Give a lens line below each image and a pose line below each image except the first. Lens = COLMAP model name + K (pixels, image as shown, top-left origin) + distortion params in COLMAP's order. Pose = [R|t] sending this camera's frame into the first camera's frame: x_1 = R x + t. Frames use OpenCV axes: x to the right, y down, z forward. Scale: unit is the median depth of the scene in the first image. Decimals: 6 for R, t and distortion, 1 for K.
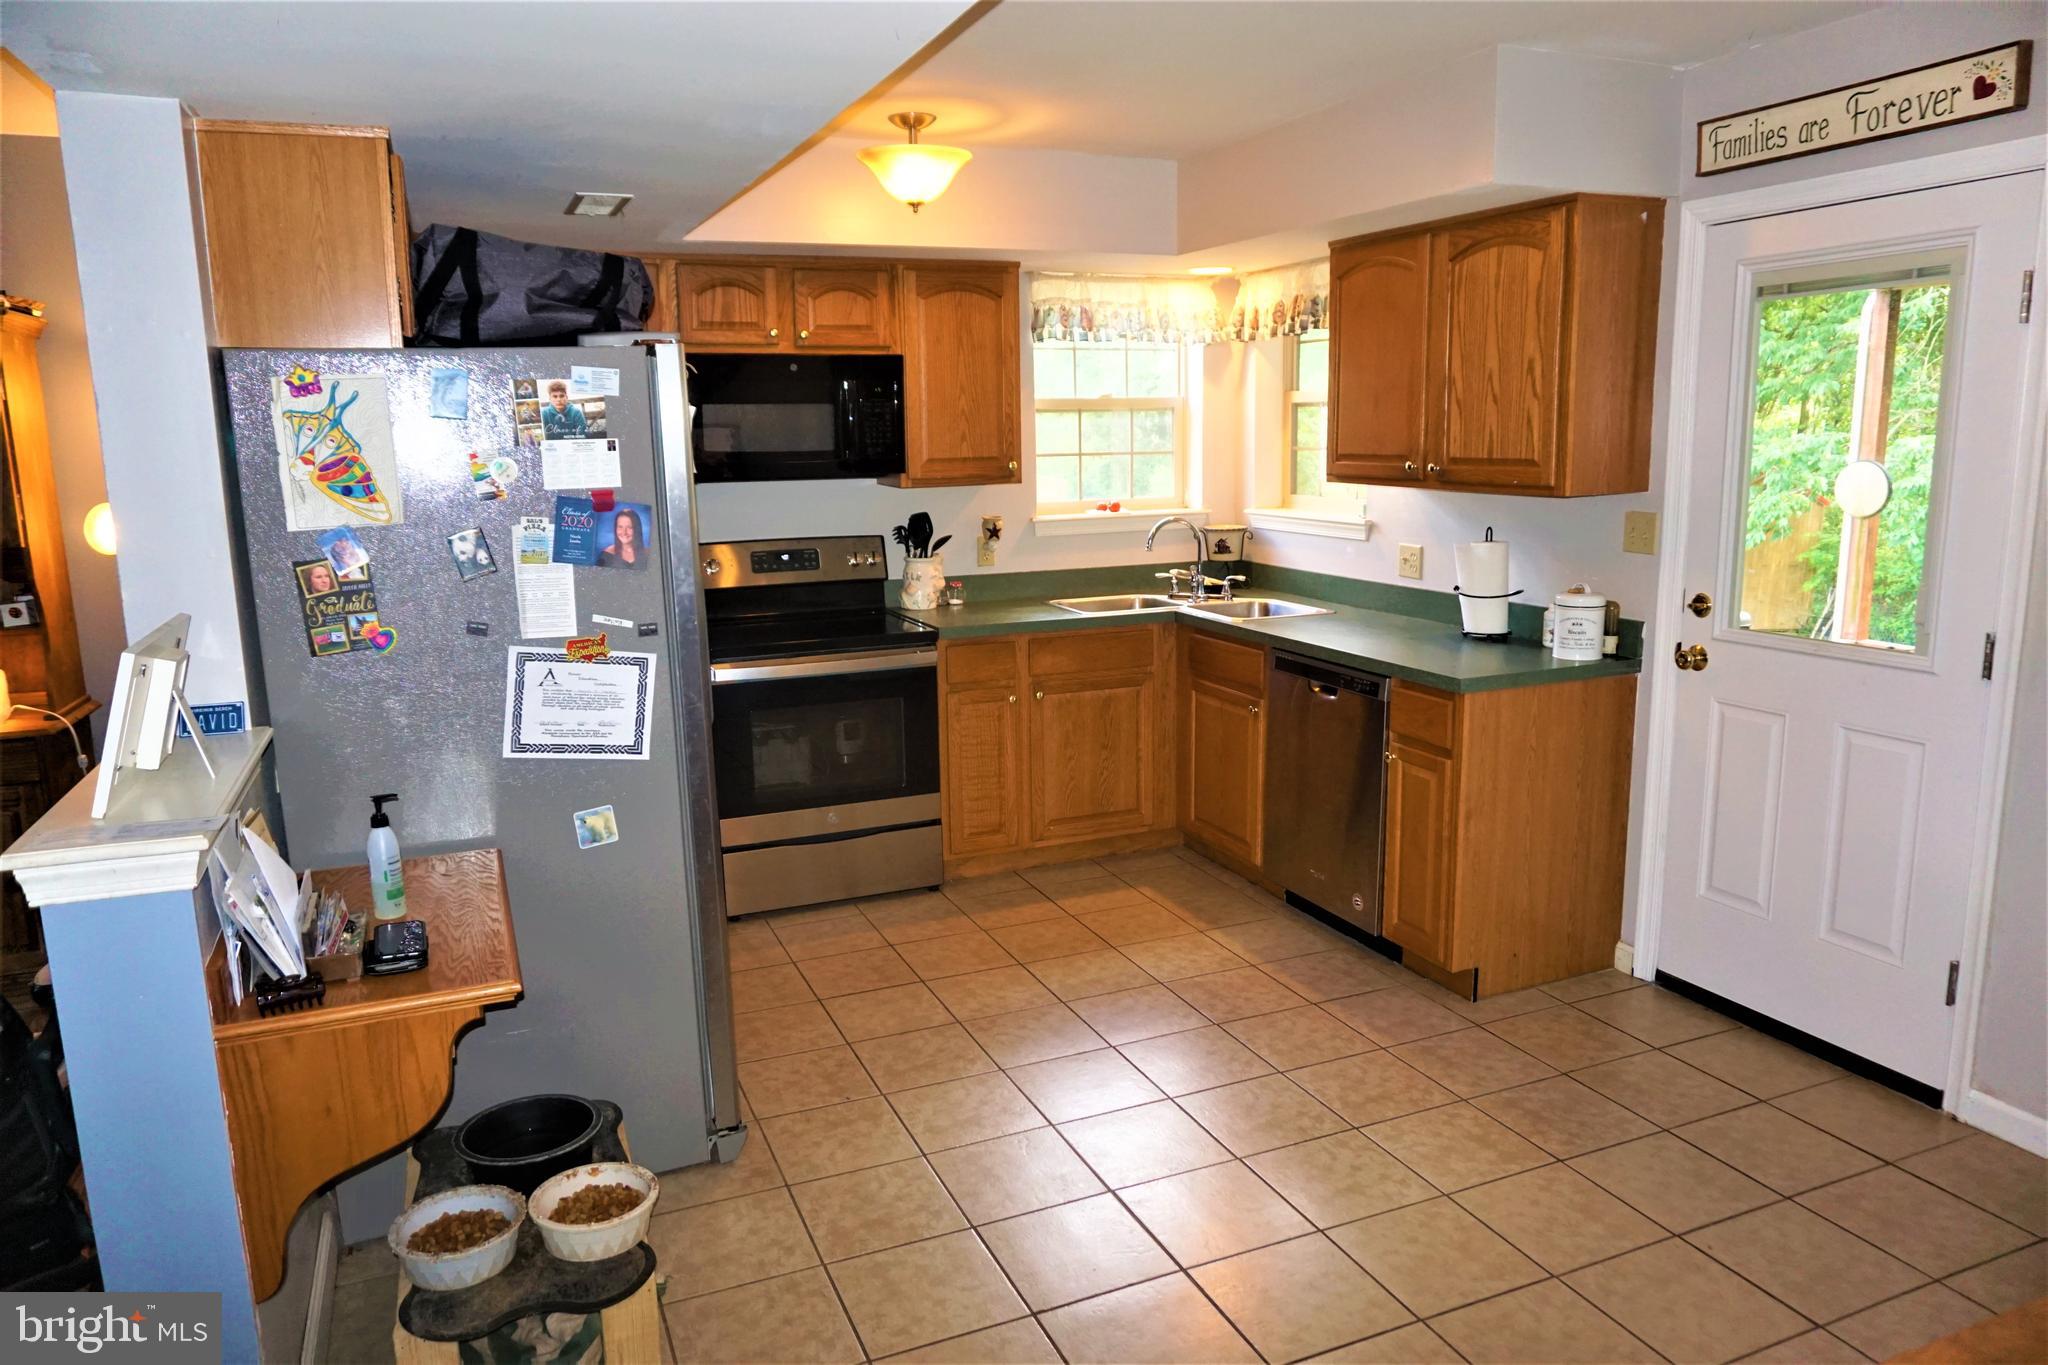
lens RADIAL K [[1367.1, 0, 1024.0], [0, 1367.1, 682.5], [0, 0, 1]] dist [-0.067003, 0.054755]
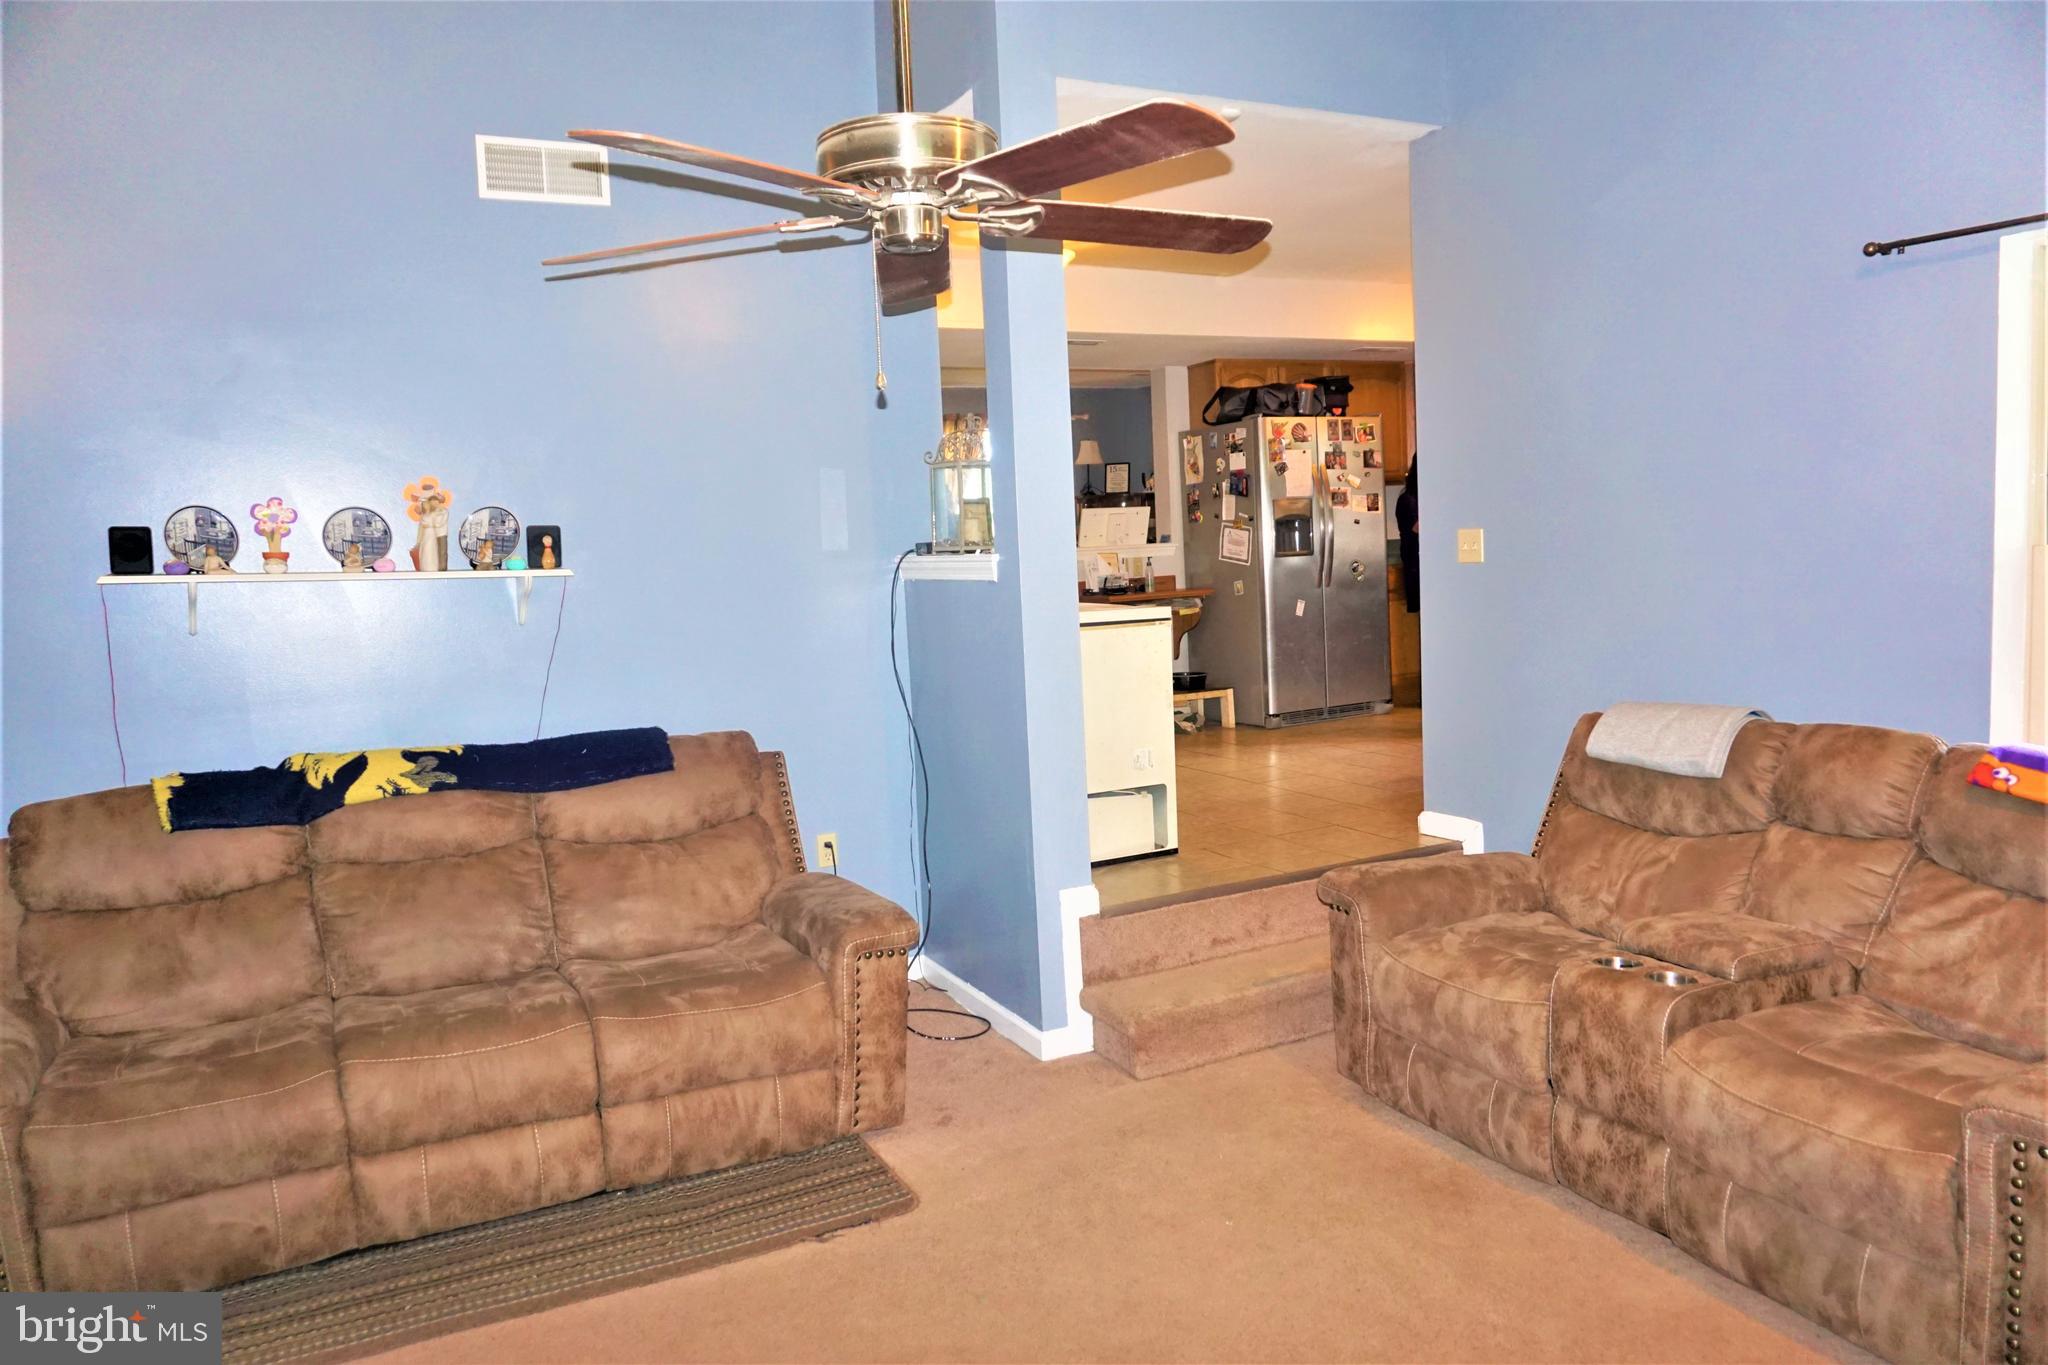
lens RADIAL K [[1367.1, 0, 1024.0], [0, 1367.1, 682.5], [0, 0, 1]] dist [-0.067003, 0.054755]
pose [[0.071439, 0.115346, -0.990753, 1.758181], [-0.134958, 0.985275, 0.104977, 0.043364], [0.988273, 0.126210, 0.085954, 0.230672]]
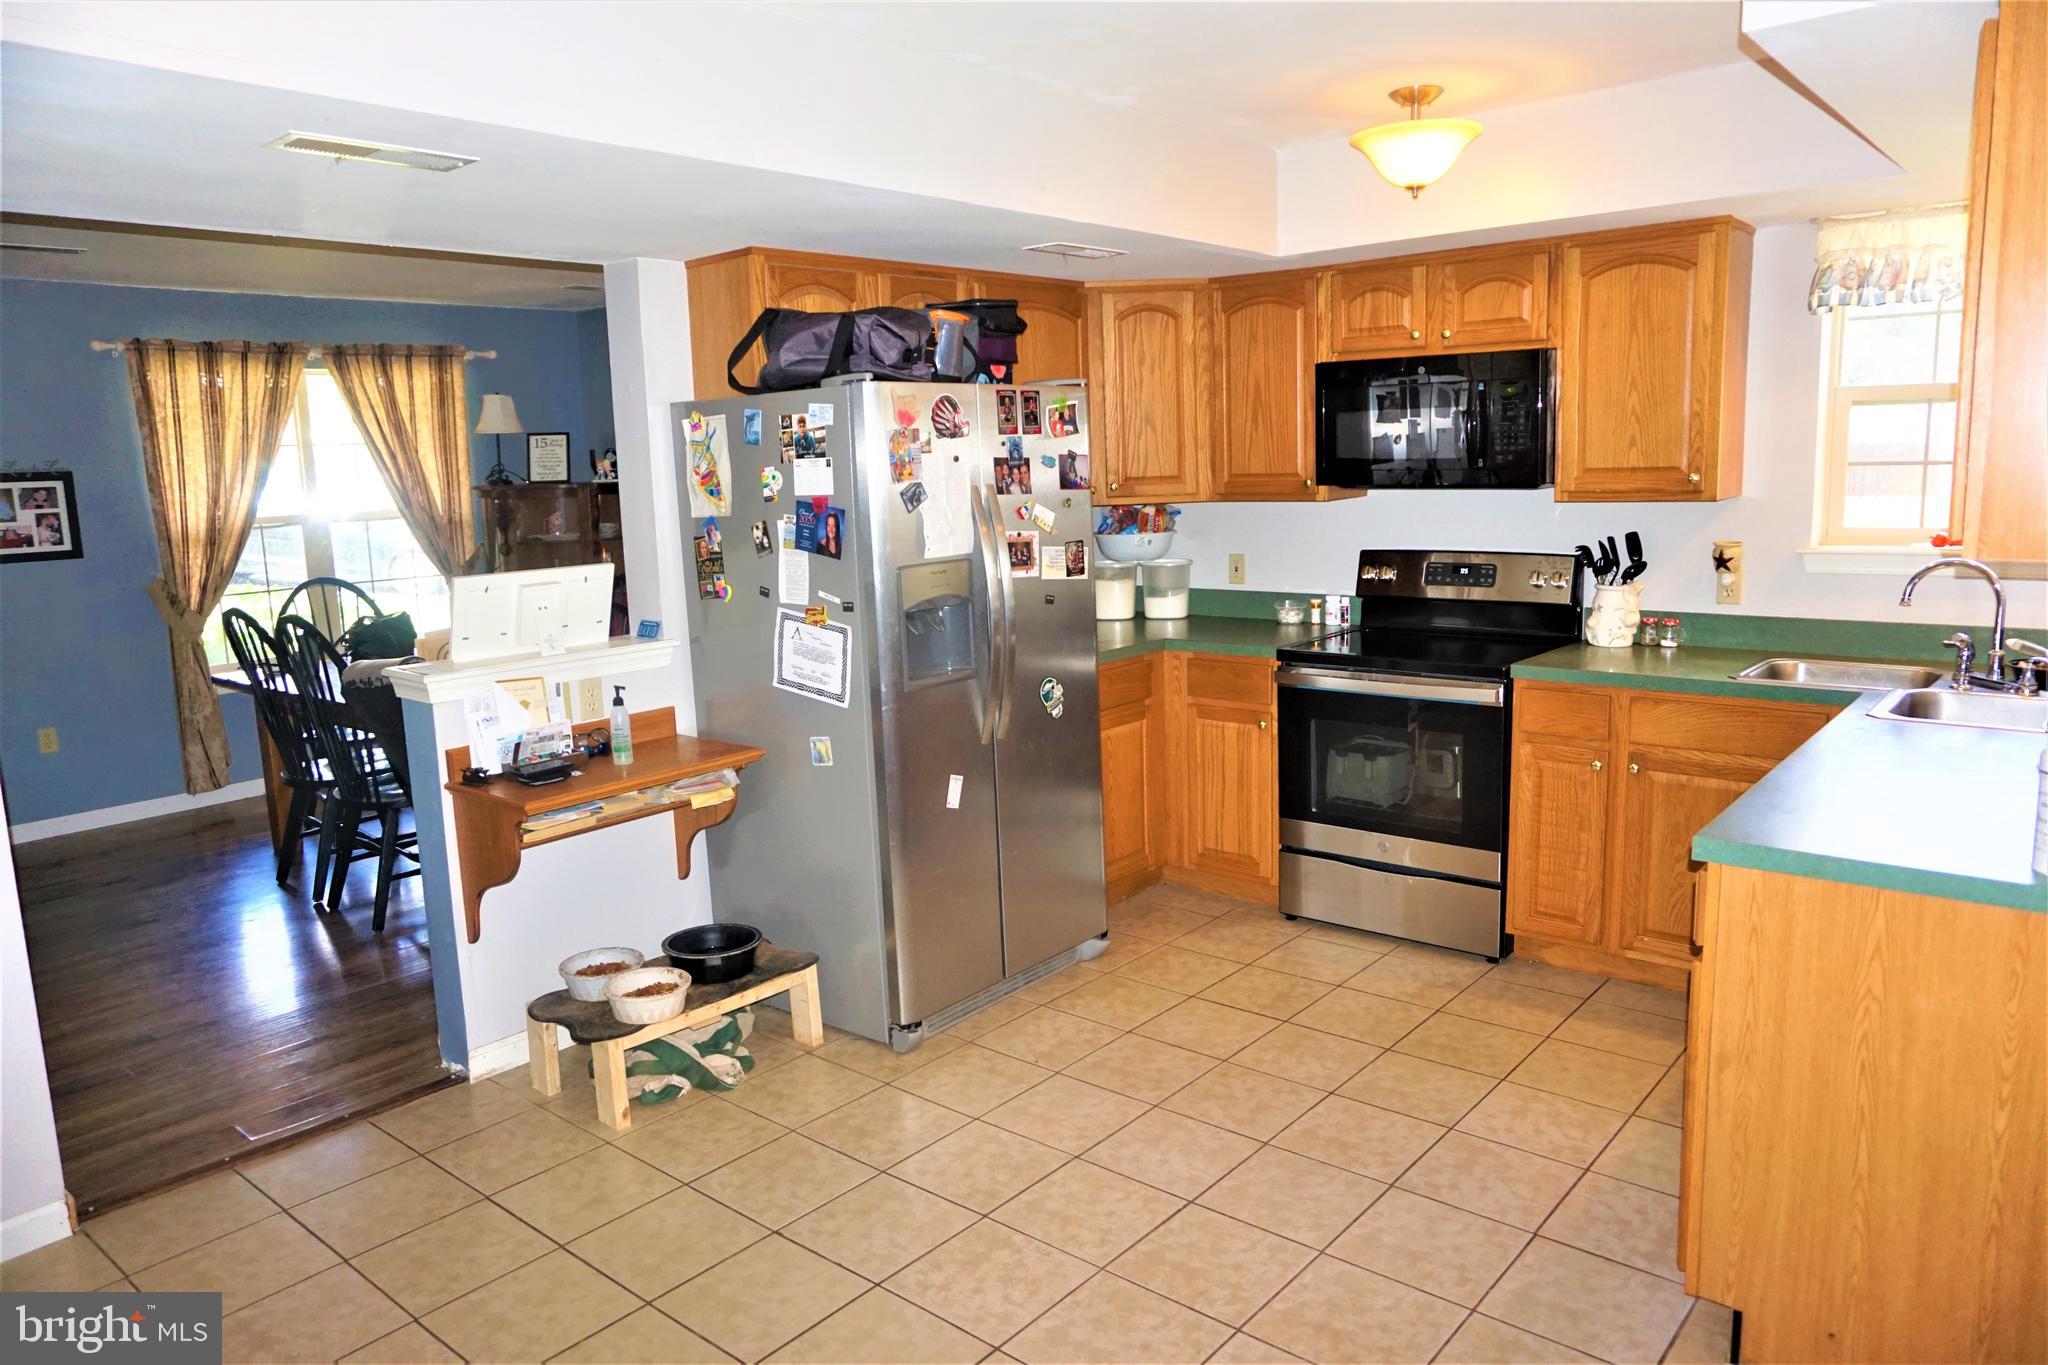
lens RADIAL K [[1367.1, 0, 1024.0], [0, 1367.1, 682.5], [0, 0, 1]] dist [-0.067003, 0.054755]
pose [[0.447765, 0.146575, -0.882056, 0.650354], [-0.138831, 0.985906, 0.093357, -0.077099], [0.883308, 0.080654, 0.461803, 0.387742]]
